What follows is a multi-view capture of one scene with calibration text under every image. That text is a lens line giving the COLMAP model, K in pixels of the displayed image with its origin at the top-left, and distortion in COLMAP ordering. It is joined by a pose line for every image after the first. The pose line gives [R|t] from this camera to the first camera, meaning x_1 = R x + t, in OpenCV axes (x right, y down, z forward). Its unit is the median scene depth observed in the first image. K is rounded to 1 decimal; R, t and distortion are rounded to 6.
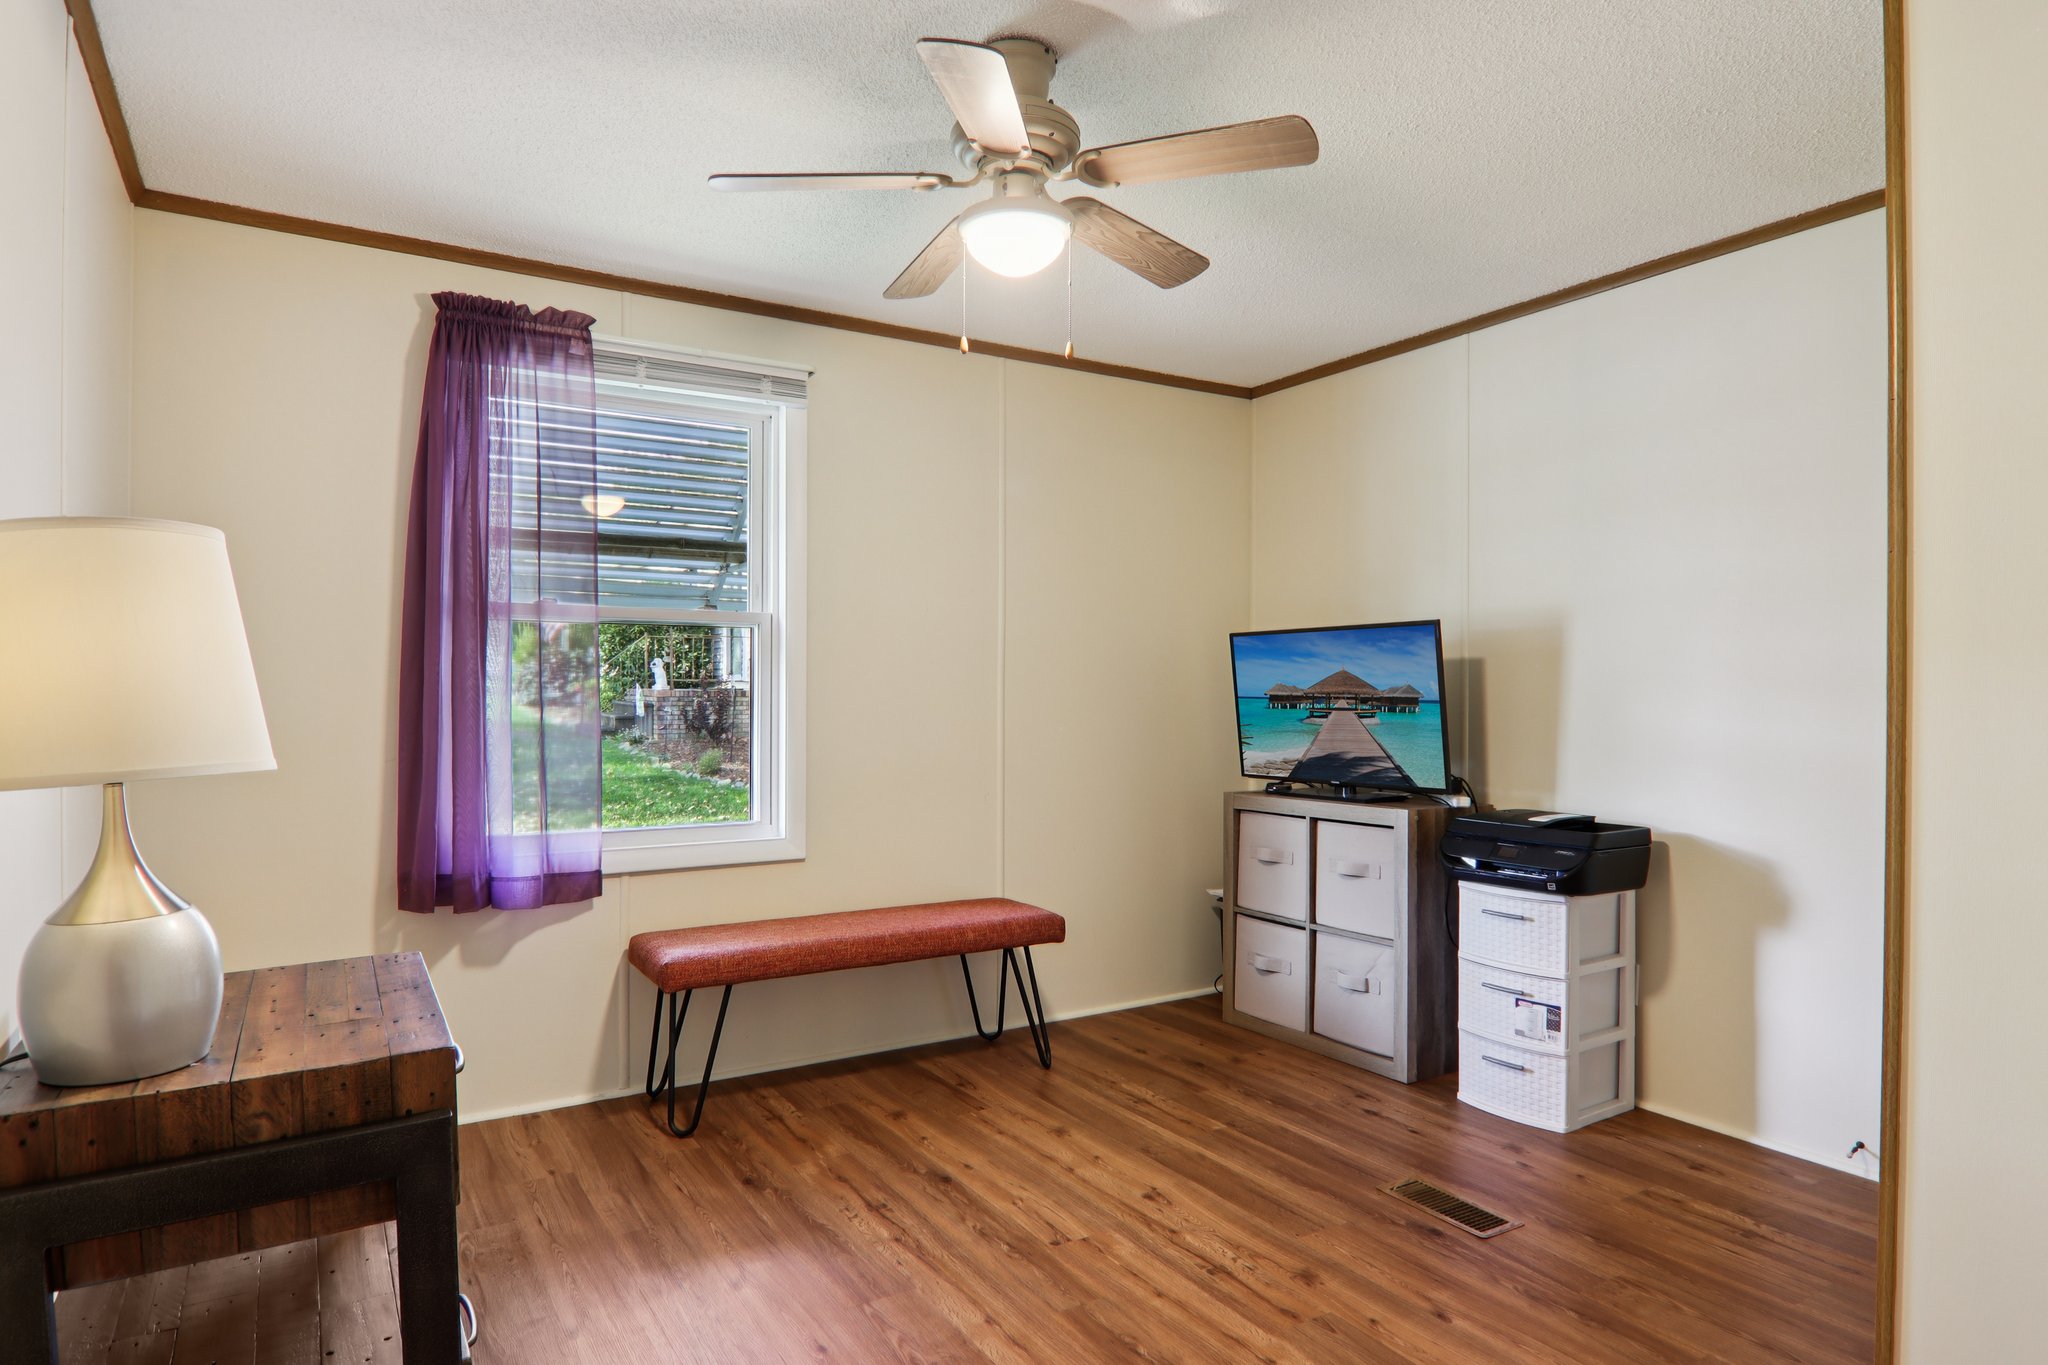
lens RADIAL K [[1147.6, 0, 1024.0], [0, 1147.6, 682.5], [0, 0, 1]] dist [0.002837, 0.000651]
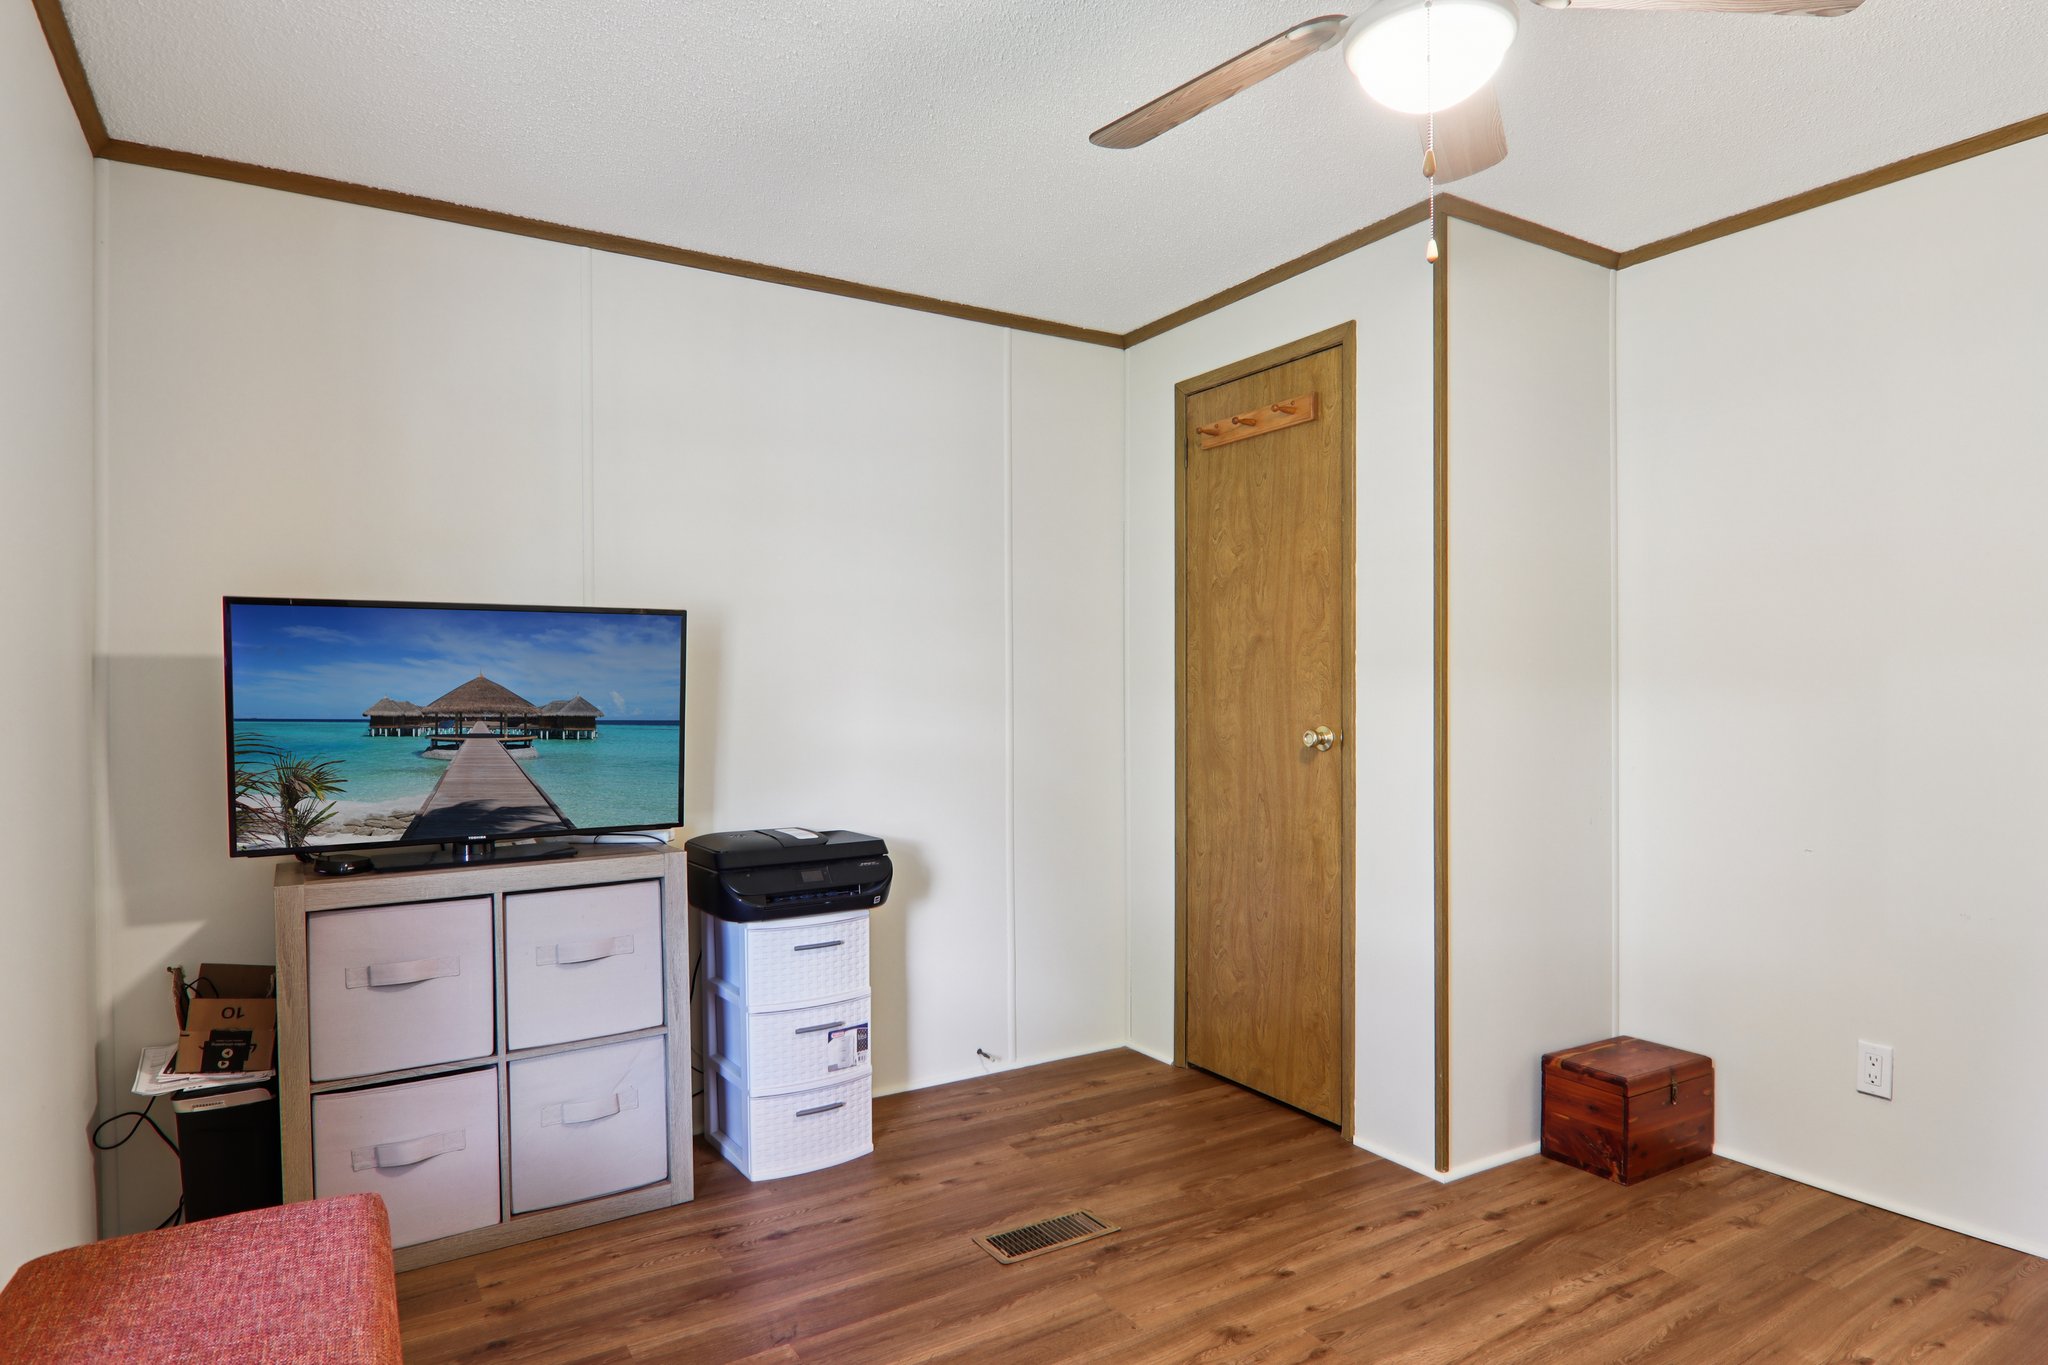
lens RADIAL K [[1108.5, 0, 956.2], [0, 1108.5, 605.4], [0, 0, 1]] dist [0.000827, -0.000479]
pose [[0.011960, 0.092260, 0.995663, -0.496579], [-0.007148, 0.995717, -0.092179, 0.005557], [-0.999903, -0.006014, 0.012568, 0.845037]]
